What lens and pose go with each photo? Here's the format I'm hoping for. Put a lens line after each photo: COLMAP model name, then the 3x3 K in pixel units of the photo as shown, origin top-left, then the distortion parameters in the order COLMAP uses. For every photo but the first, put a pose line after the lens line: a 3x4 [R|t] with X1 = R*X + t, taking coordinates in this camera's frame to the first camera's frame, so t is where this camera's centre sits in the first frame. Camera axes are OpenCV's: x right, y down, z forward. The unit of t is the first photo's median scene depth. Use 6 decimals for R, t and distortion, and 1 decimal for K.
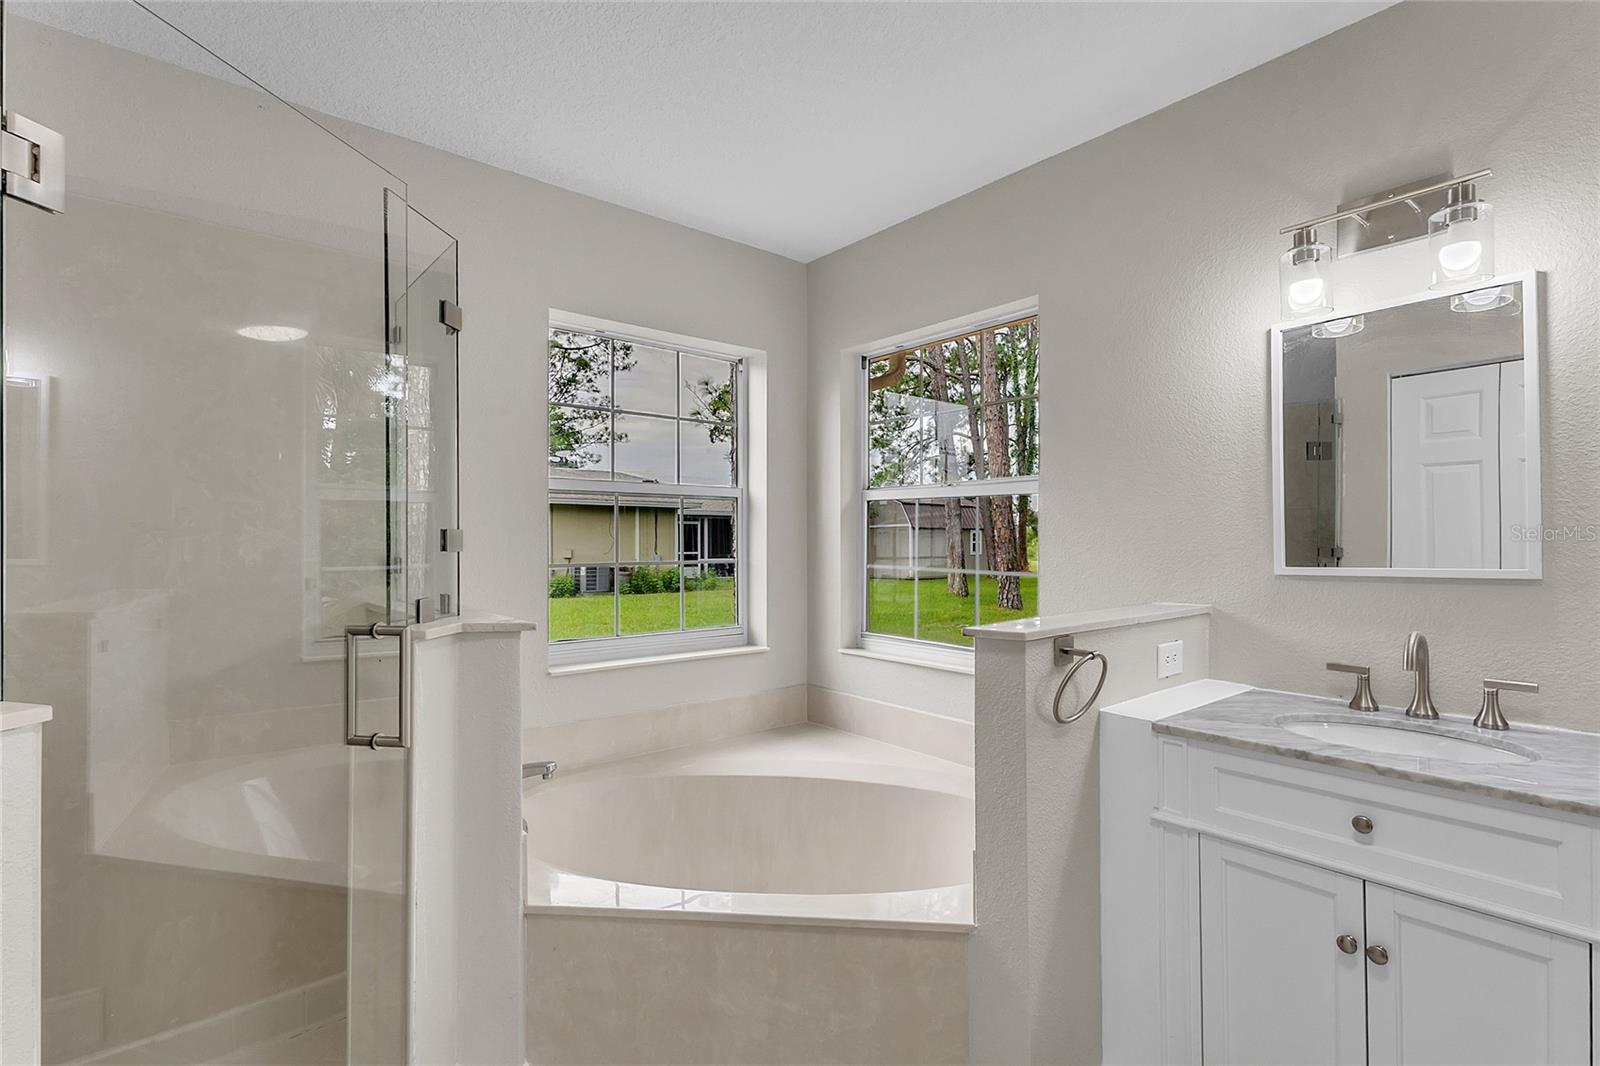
lens RADIAL K [[751.9, 0, 800.0], [0, 751.9, 533.0], [0, 0, 1]] dist [0.001158, 0.000261]
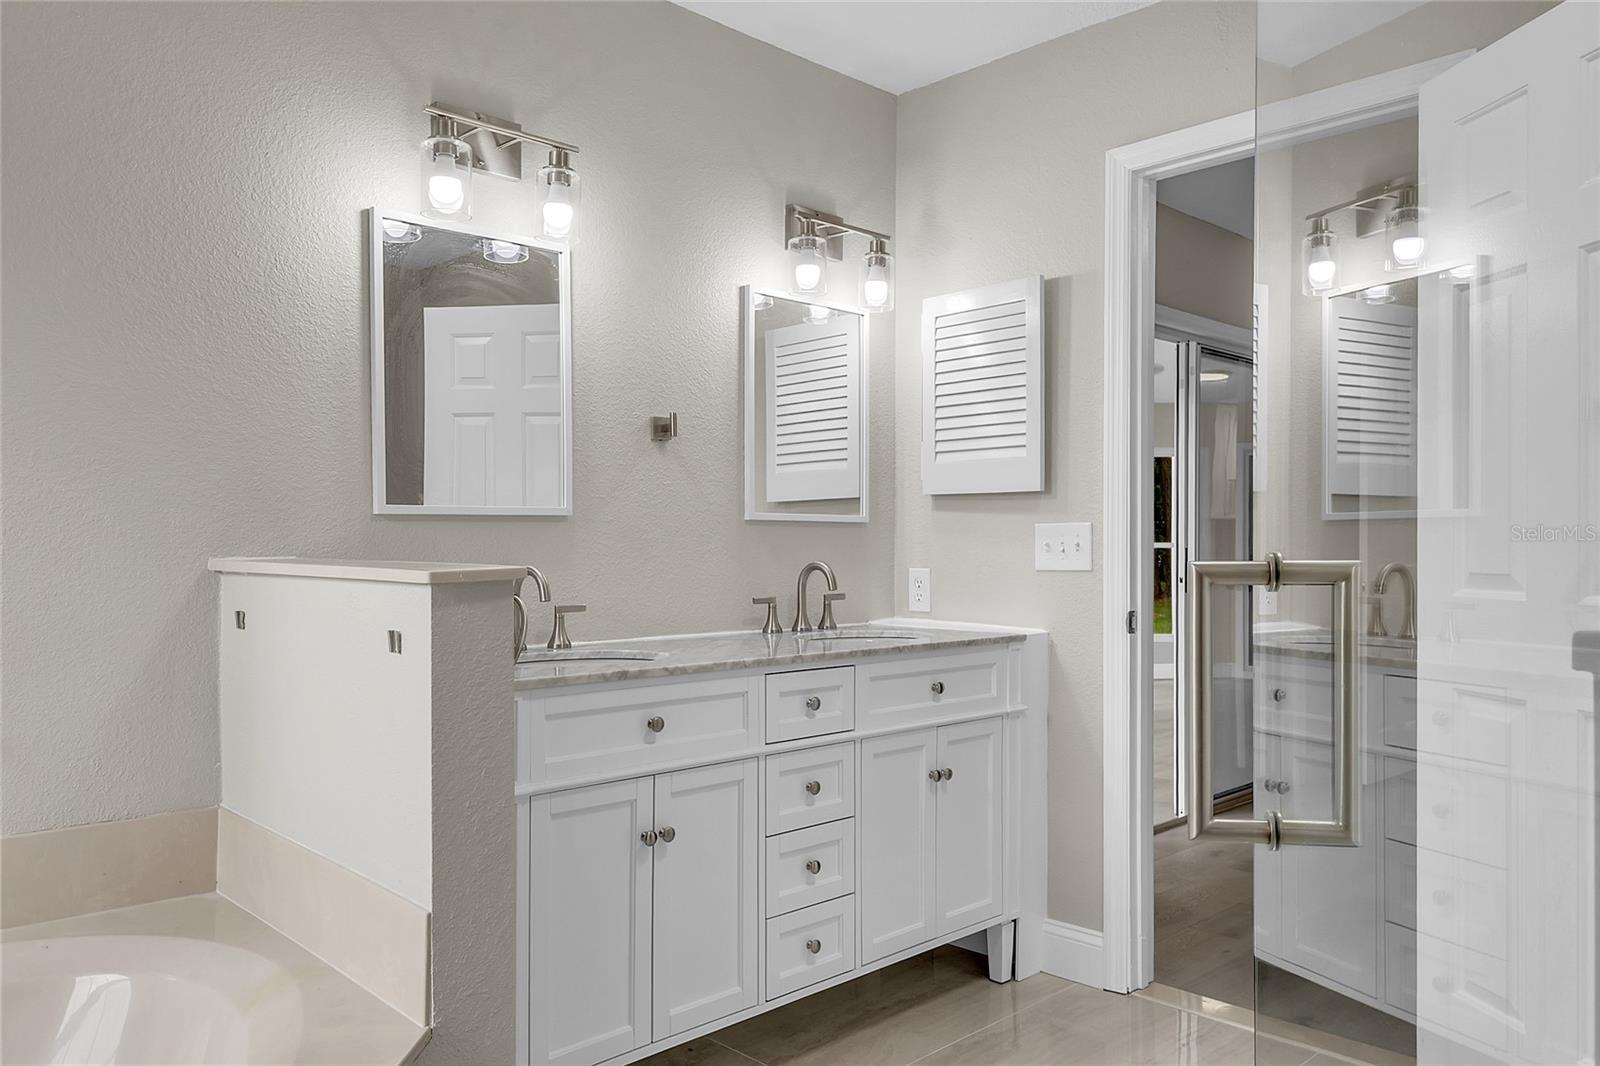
lens RADIAL K [[1154.6, 0, 800.0], [0, 1154.6, 533.0], [0, 0, 1]] dist [0.001987, 0.002638]
pose [[-0.078299, 0.006002, 0.996912, -0.821183], [-0.014593, 0.999868, -0.007166, 0.098507], [-0.996823, -0.015109, -0.078201, 0.791675]]
